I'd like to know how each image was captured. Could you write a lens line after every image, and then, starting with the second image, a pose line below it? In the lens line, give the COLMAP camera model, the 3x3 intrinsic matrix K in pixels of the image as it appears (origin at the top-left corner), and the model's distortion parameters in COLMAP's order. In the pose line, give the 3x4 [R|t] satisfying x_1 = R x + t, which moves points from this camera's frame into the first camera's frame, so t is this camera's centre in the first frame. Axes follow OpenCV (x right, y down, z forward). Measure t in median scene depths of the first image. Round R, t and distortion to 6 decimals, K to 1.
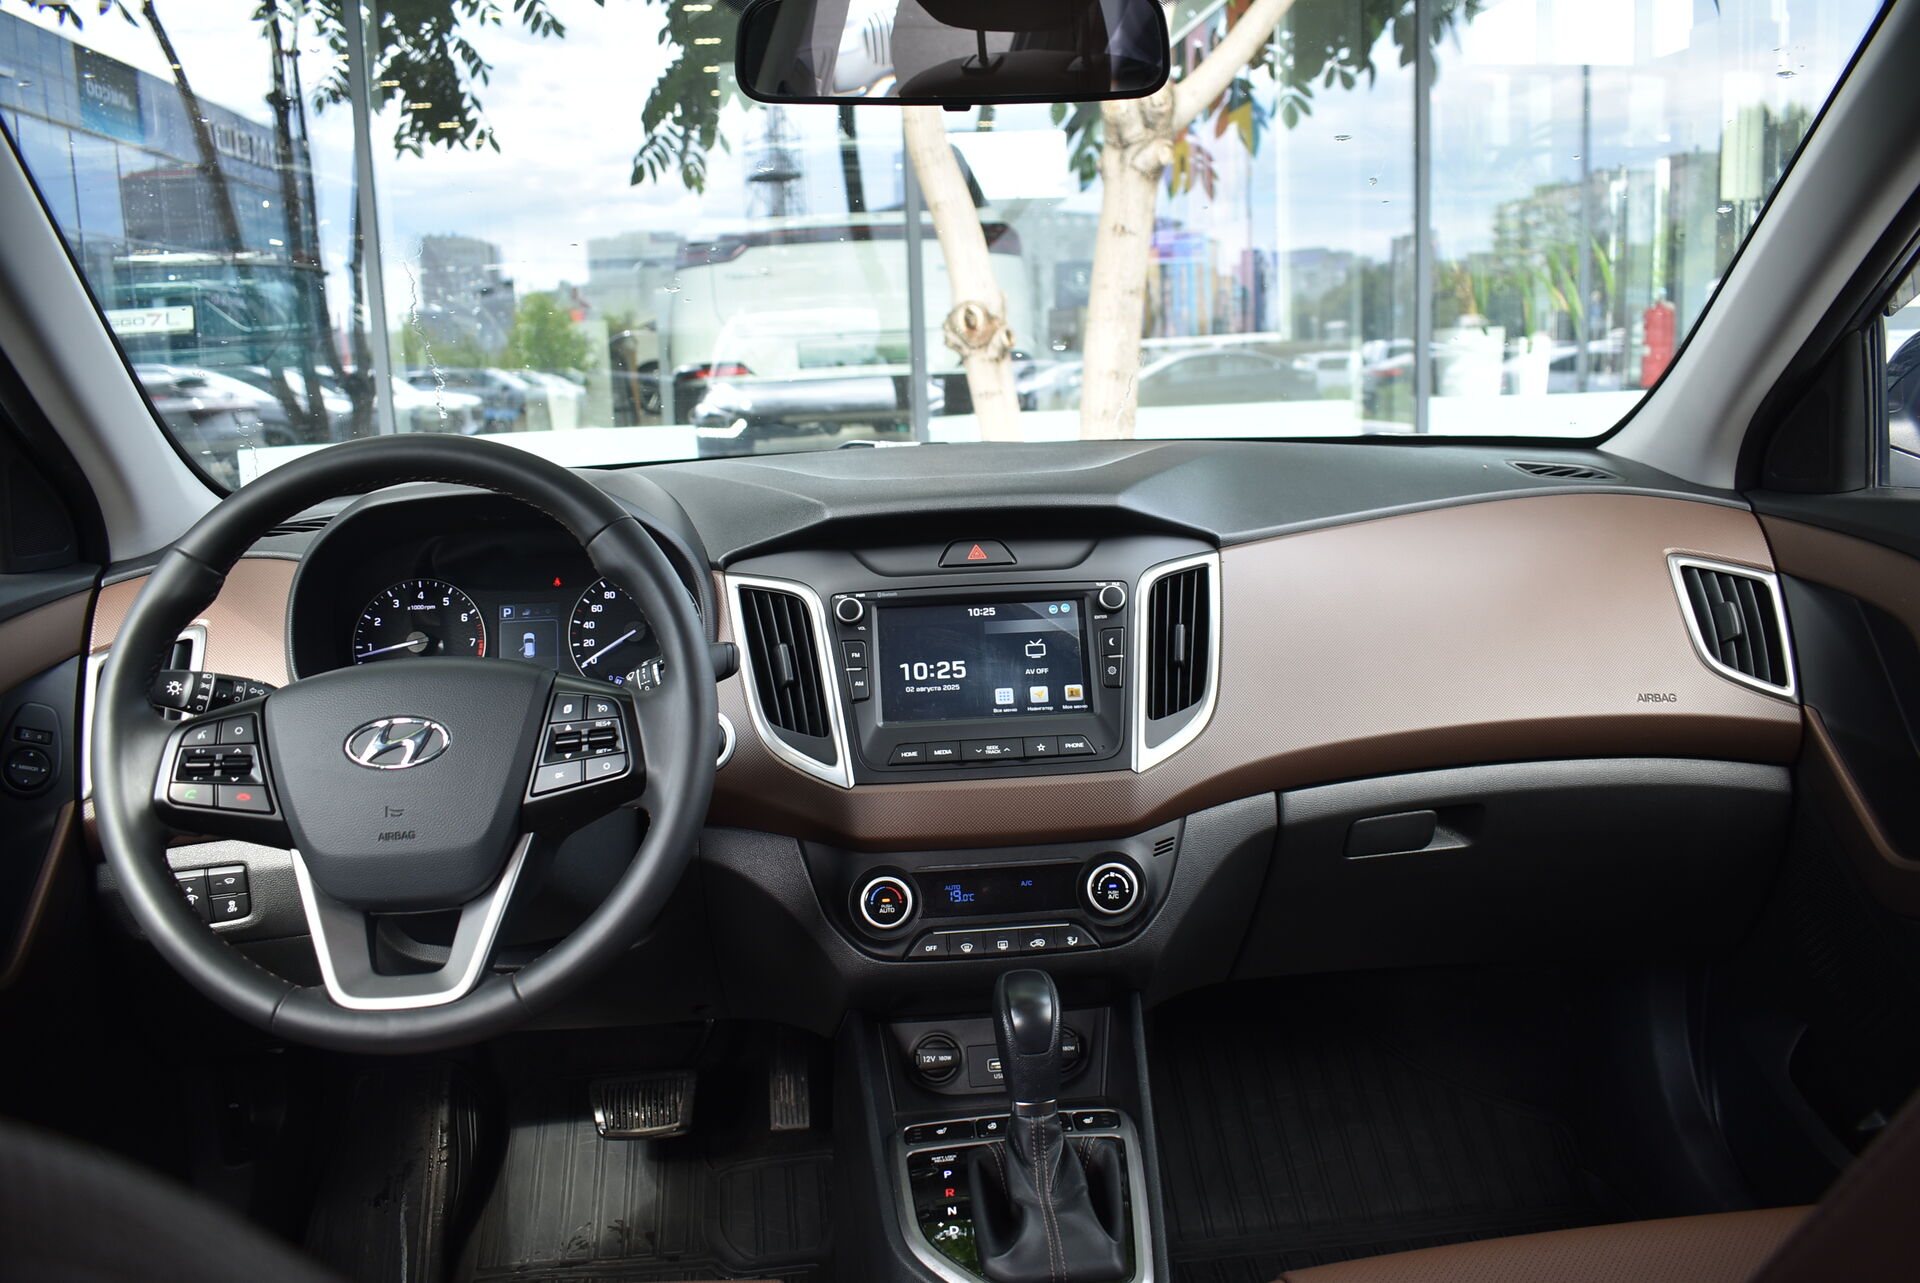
lens RADIAL K [[1490.6, 0, 979.9], [0, 1490.6, 633.0], [0, 0, 1]] dist [-0.098322, 0.004321]
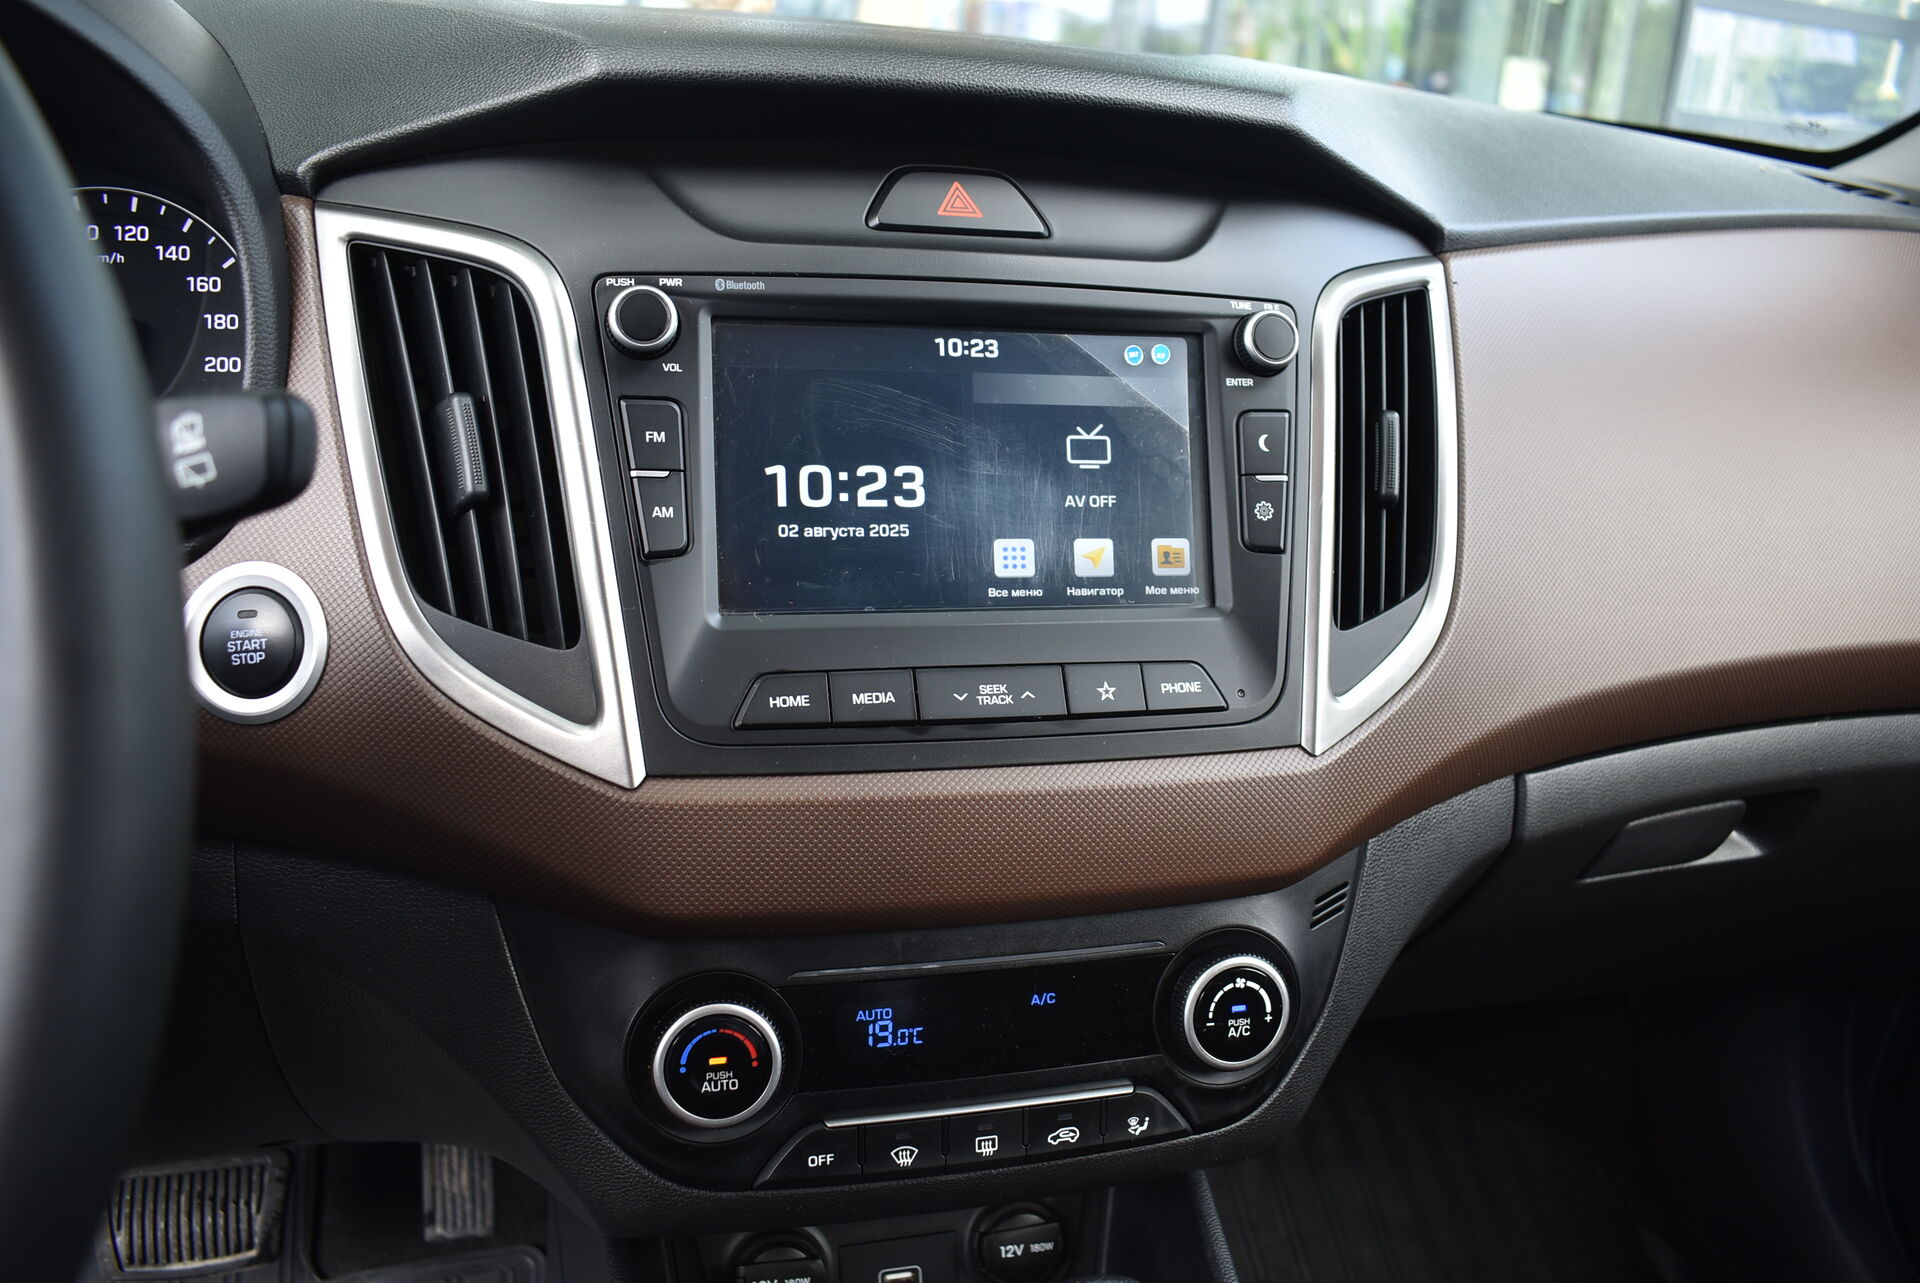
lens RADIAL K [[1490.6, 0, 965.4], [0, 1490.6, 633.1], [0, 0, 1]] dist [-0.098322, 0.004321]
pose [[0.977486, 0.038203, 0.207513, -0.081807], [-0.072386, 0.984504, 0.159726, -0.002162], [-0.198195, -0.171151, 0.965104, 0.599808]]
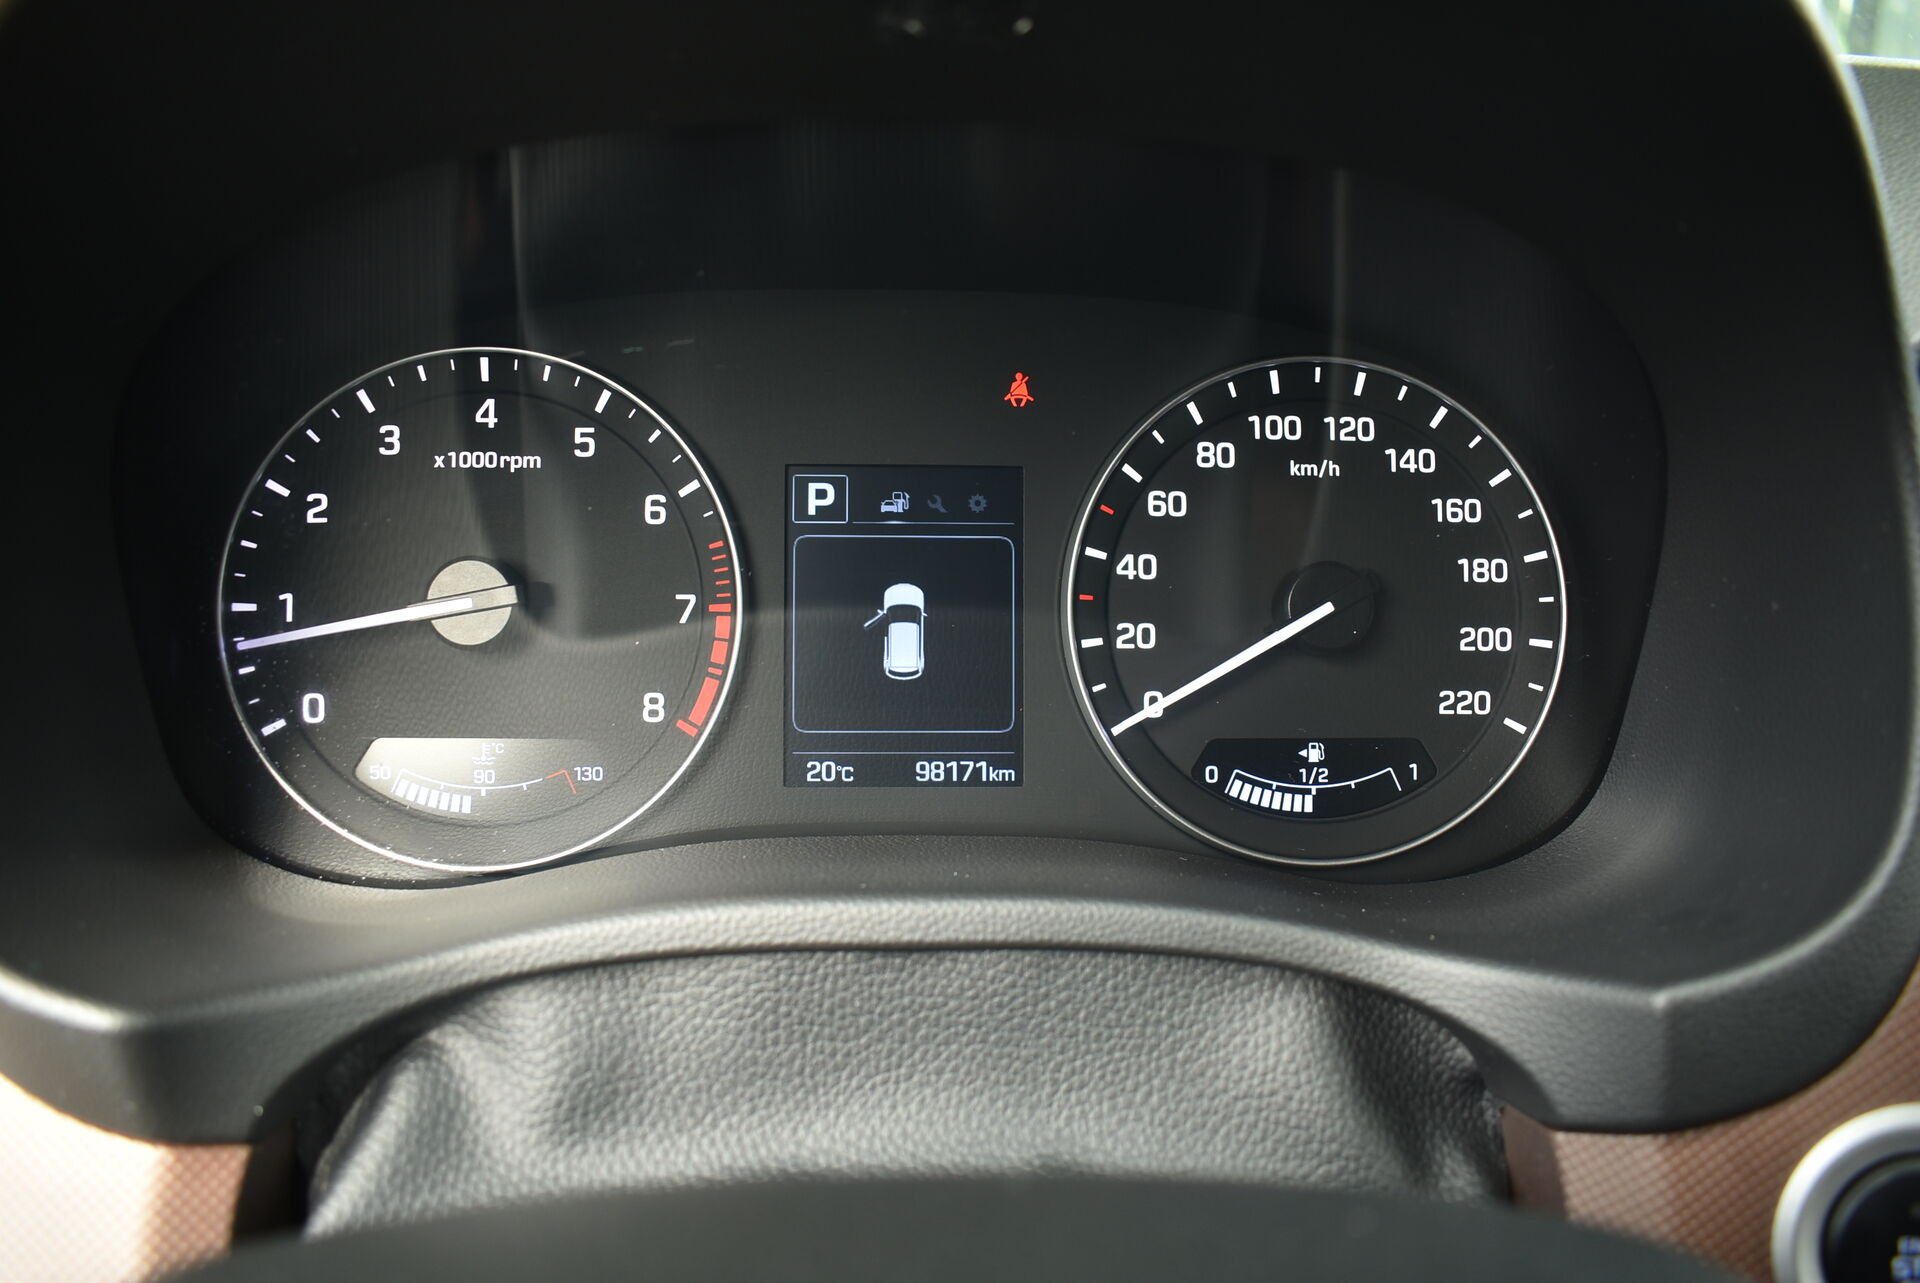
lens RADIAL K [[1490.6, 0, 977.0], [0, 1490.6, 633.9], [0, 0, 1]] dist [-0.098322, 0.004321]
pose [[0.997969, 0.063187, -0.008029, -0.317877], [-0.061318, 0.987173, 0.147407, -0.033626], [0.017240, -0.146616, 0.989043, 0.811629]]
